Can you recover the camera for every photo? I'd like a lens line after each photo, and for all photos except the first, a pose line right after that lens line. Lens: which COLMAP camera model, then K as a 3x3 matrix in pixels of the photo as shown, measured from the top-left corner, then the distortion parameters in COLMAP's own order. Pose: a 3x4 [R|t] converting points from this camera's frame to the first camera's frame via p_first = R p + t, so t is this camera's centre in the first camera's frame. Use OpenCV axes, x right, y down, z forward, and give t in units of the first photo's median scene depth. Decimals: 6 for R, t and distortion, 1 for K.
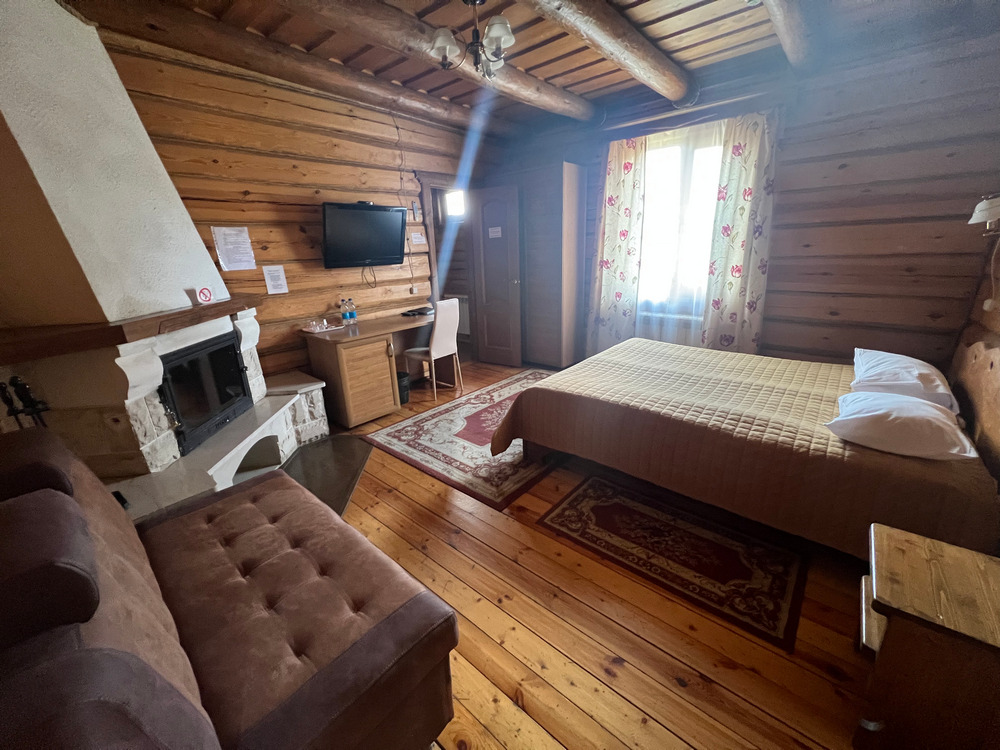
lens RADIAL K [[400.2, 0, 501.8], [0, 400.2, 371.2], [0, 0, 1]] dist [0.000015, -0.000006]
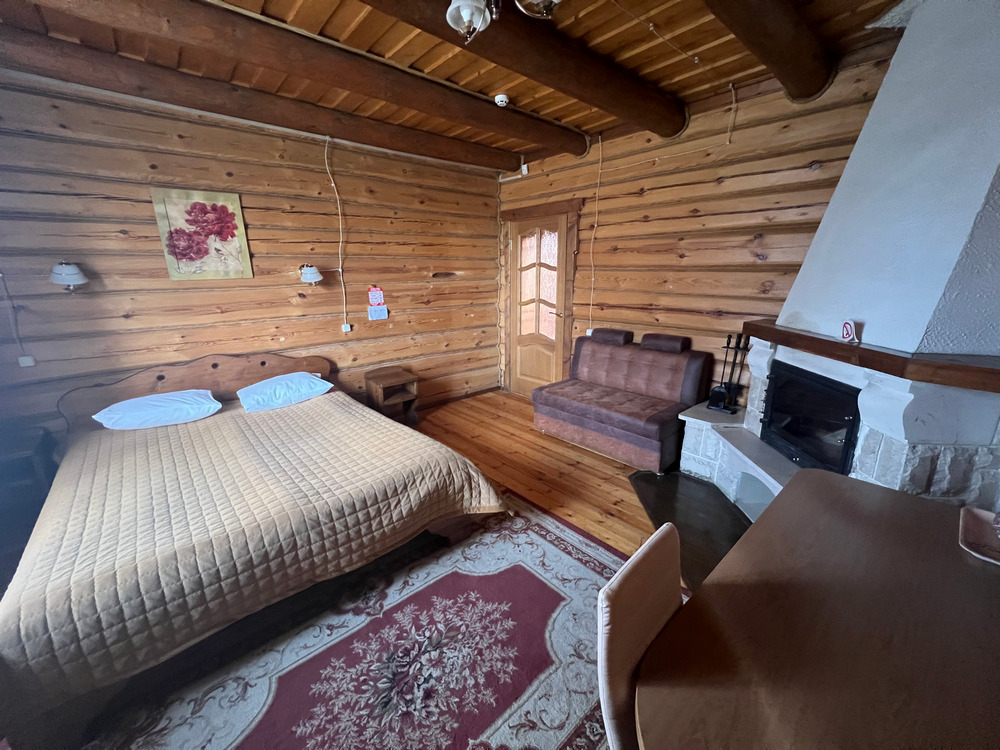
lens RADIAL K [[400.2, 0, 497.5], [0, 400.2, 377.4], [0, 0, 1]] dist [0.000015, -0.000006]
pose [[-0.990125, 0.005815, 0.140069, -0.128301], [0.079571, 0.845908, 0.527359, -0.524397], [-0.115419, 0.533297, -0.838017, 1.603491]]
